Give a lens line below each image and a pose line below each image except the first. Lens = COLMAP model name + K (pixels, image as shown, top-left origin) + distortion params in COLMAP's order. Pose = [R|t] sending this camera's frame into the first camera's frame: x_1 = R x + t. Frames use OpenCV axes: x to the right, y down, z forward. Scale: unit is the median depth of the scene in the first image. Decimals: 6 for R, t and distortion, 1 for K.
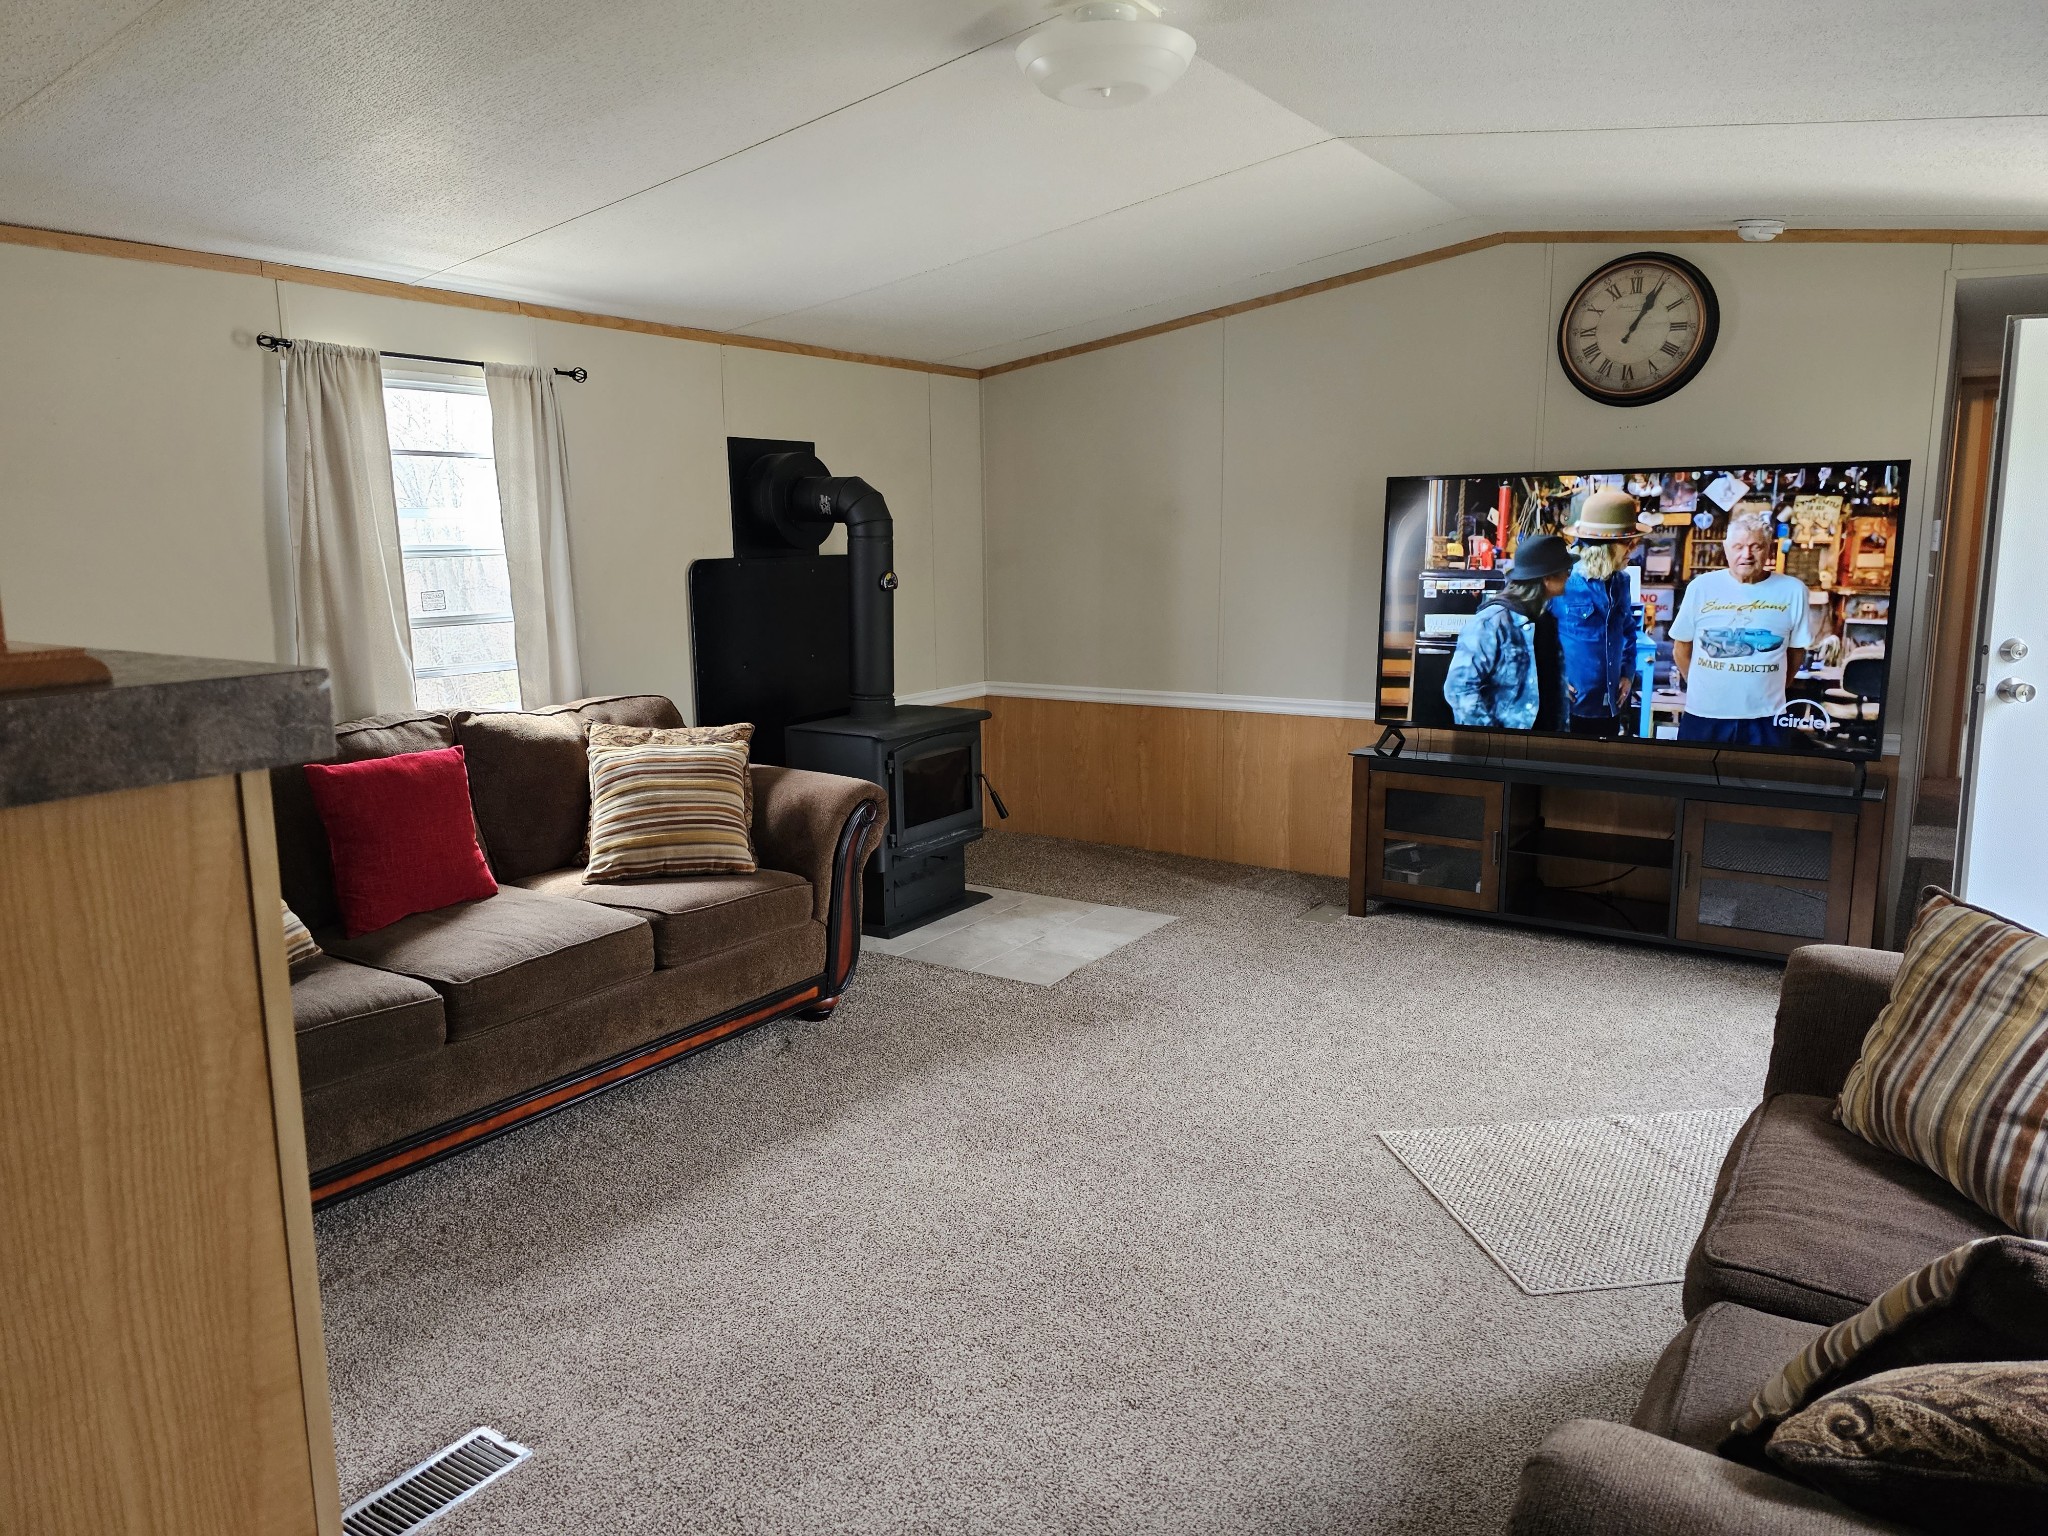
lens RADIAL K [[1365.3, 0, 1022.5], [0, 1365.3, 737.9], [0, 0, 1]] dist [0.029750, -0.003126]
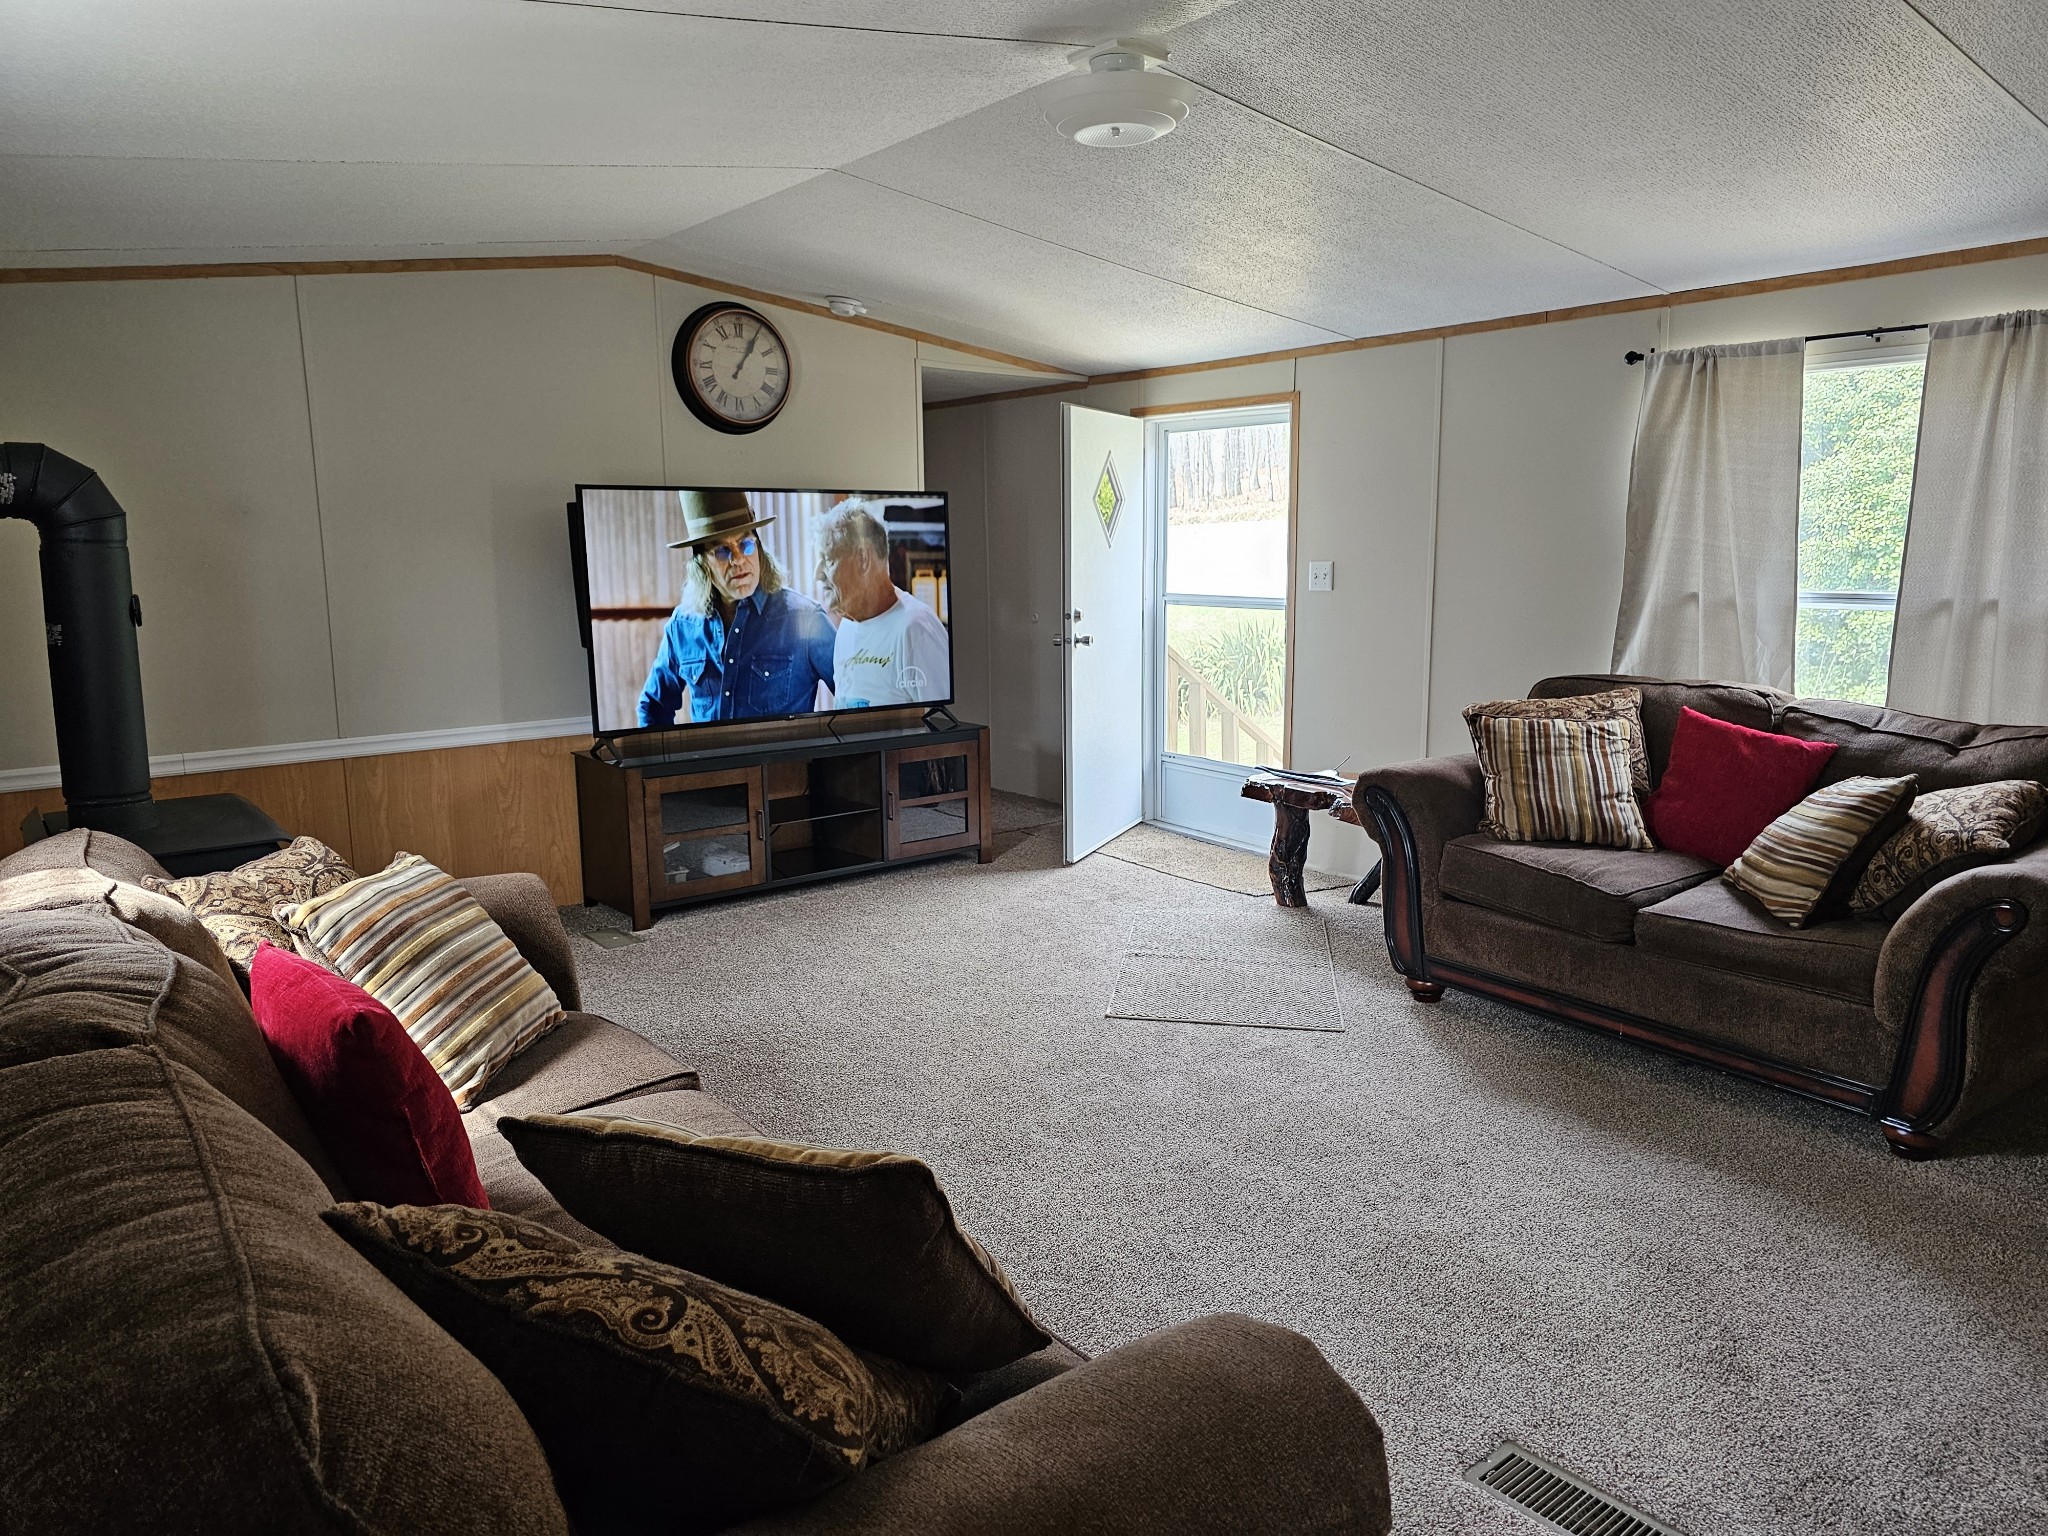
lens RADIAL K [[1336.1, 0, 1022.9], [0, 1336.1, 747.1], [0, 0, 1]] dist [0.035542, -0.000190]
pose [[0.322479, -0.138851, 0.936337, -0.762788], [0.148886, 0.984311, 0.094688, -0.068645], [-0.934794, 0.108872, 0.338092, 0.554487]]
